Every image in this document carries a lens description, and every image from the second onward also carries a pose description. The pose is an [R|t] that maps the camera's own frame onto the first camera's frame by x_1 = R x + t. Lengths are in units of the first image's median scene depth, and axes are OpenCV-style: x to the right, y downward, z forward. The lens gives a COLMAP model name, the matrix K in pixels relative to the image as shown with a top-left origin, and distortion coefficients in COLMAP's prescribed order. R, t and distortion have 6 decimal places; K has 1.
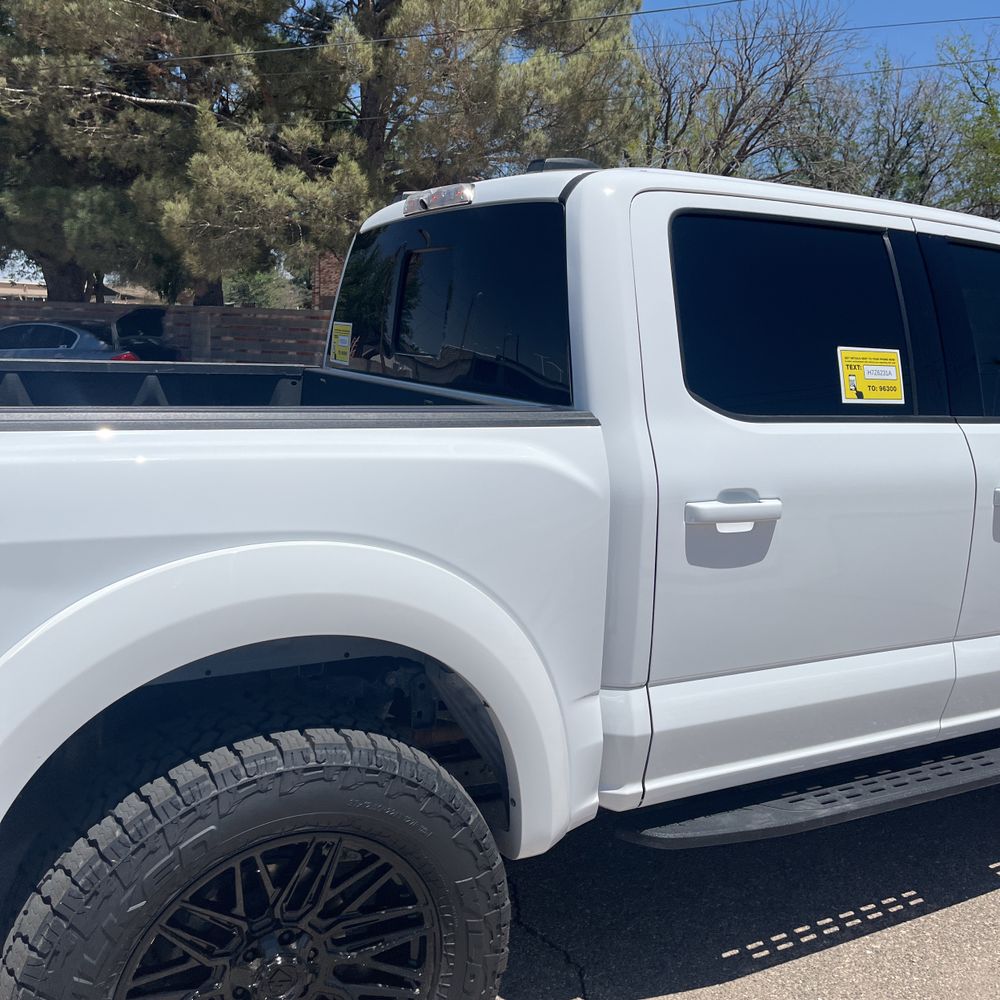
lens RADIAL K [[1028.4, 0, 487.5], [0, 1028.4, 485.4], [0, 0, 1]] dist [0.028834, -0.016665]
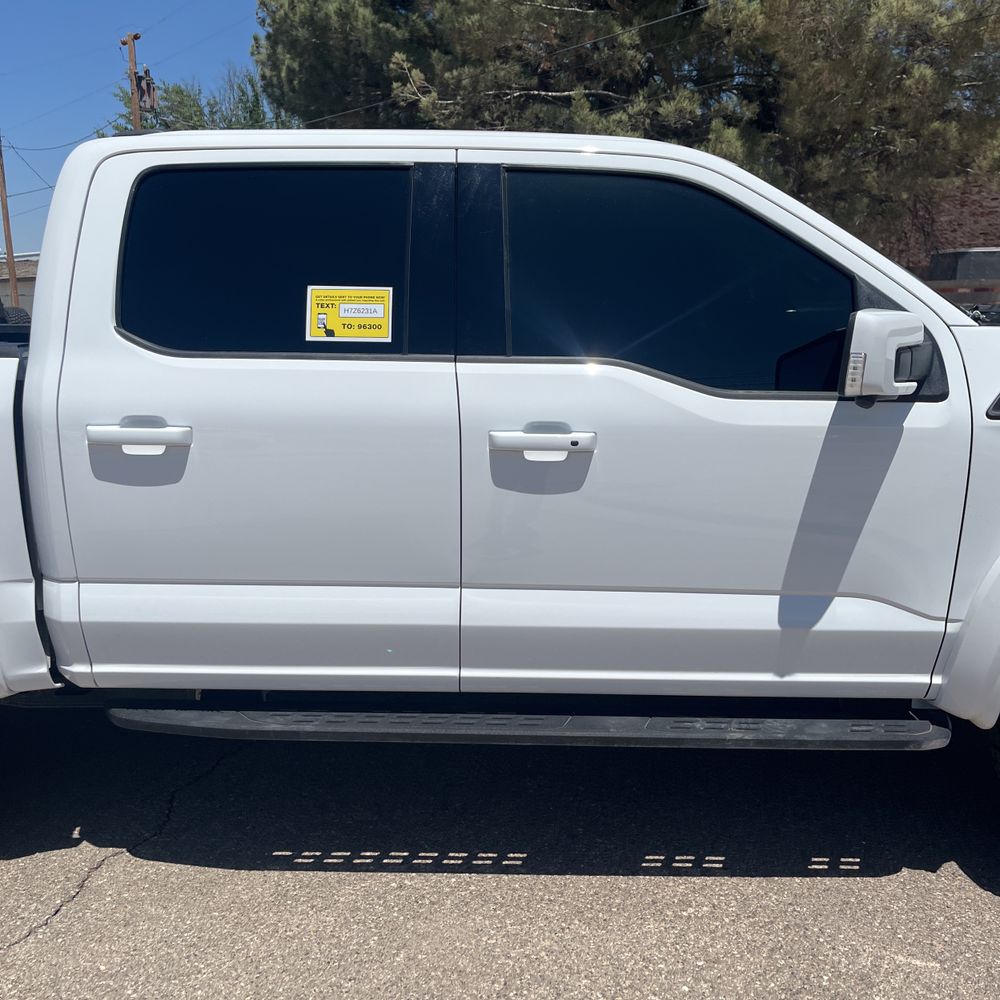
lens RADIAL K [[1024.4, 0, 486.6], [0, 1024.4, 504.1], [0, 0, 1]] dist [0.051154, -0.058642]
pose [[0.863780, 0.060165, -0.500264, 1.102518], [-0.042367, 0.998002, 0.046874, 0.030137], [0.502085, -0.019294, 0.864603, 0.209490]]
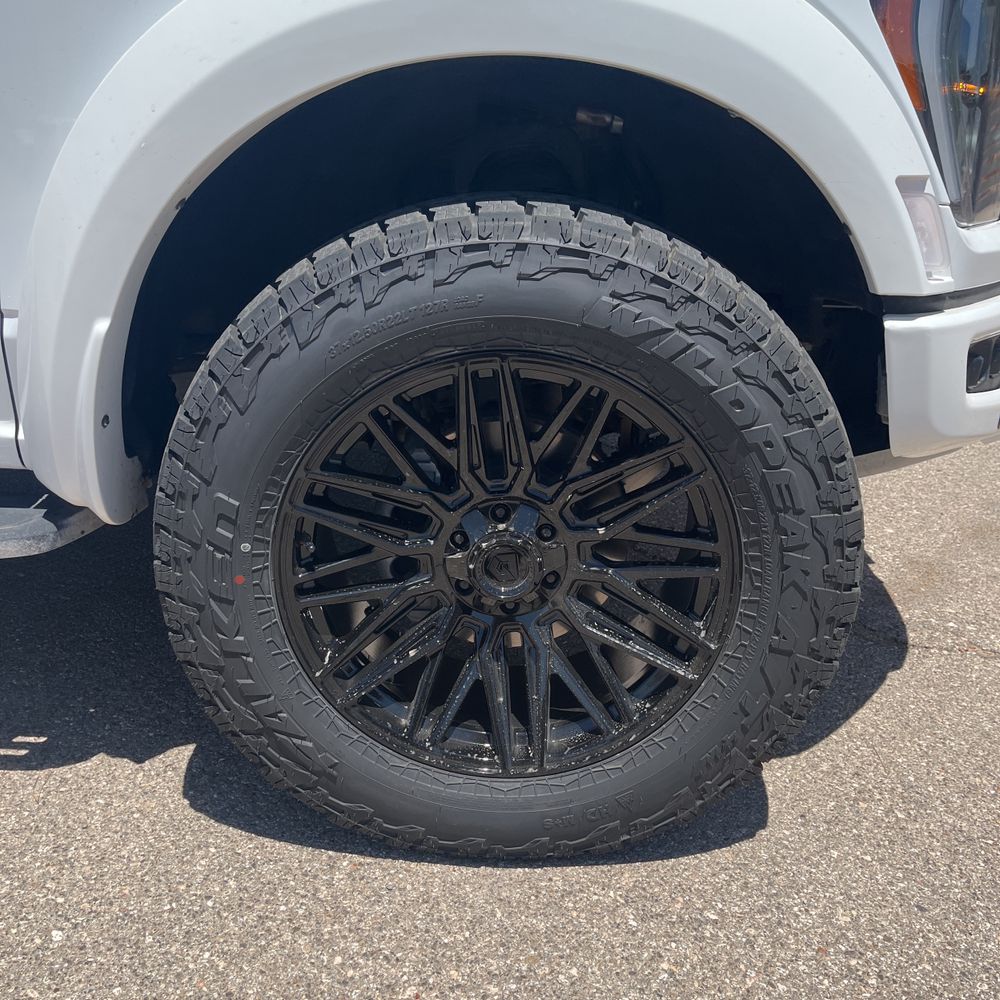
lens RADIAL K [[1030.9, 0, 496.3], [0, 1030.9, 499.1], [0, 0, 1]] dist [0.061936, -0.076560]
pose [[0.868510, 0.163203, -0.468033, 1.499941], [-0.072127, 0.975802, 0.206418, 0.147109], [0.490395, -0.145519, 0.859265, 1.036627]]
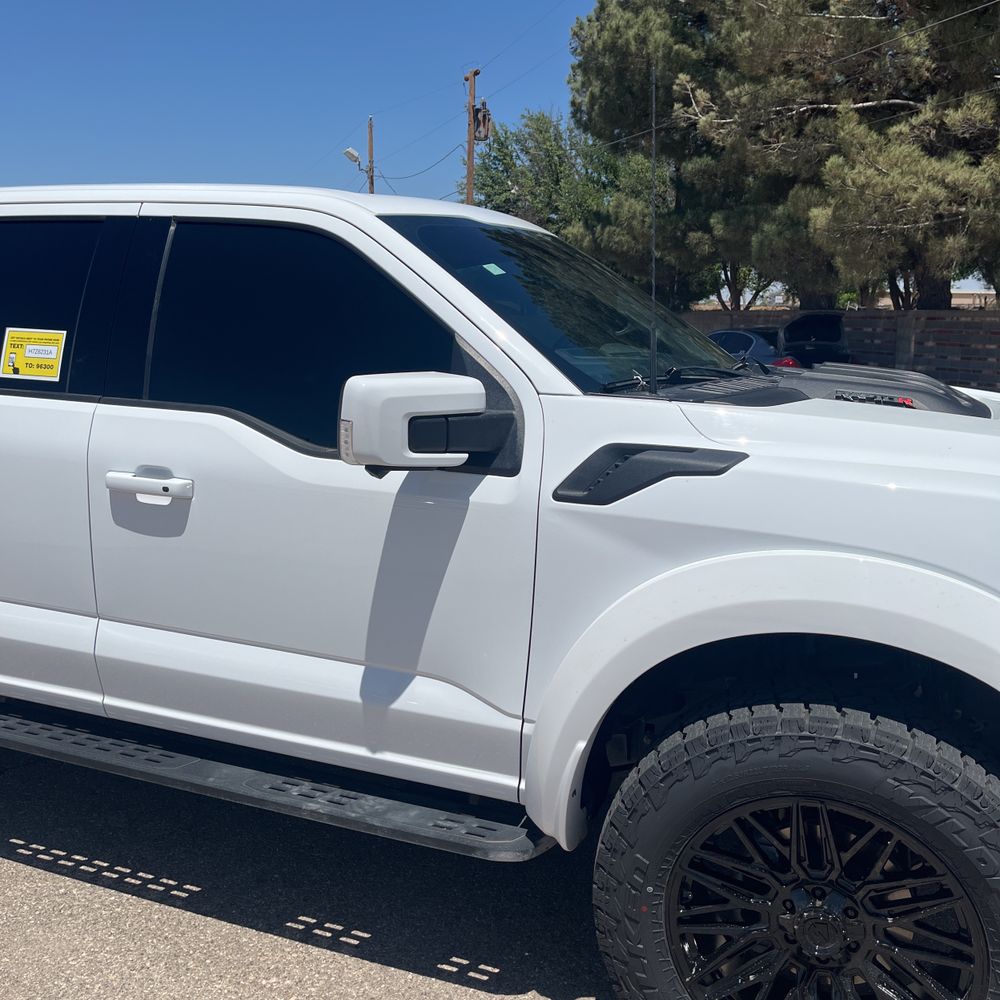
lens RADIAL K [[1022.5, 0, 484.0], [0, 1022.5, 487.0], [0, 0, 1]] dist [0.051557, -0.057222]
pose [[0.631822, 0.105882, -0.767848, 1.687843], [-0.112001, 0.992701, 0.044728, -0.075352], [0.766979, 0.057740, 0.639069, 0.739494]]
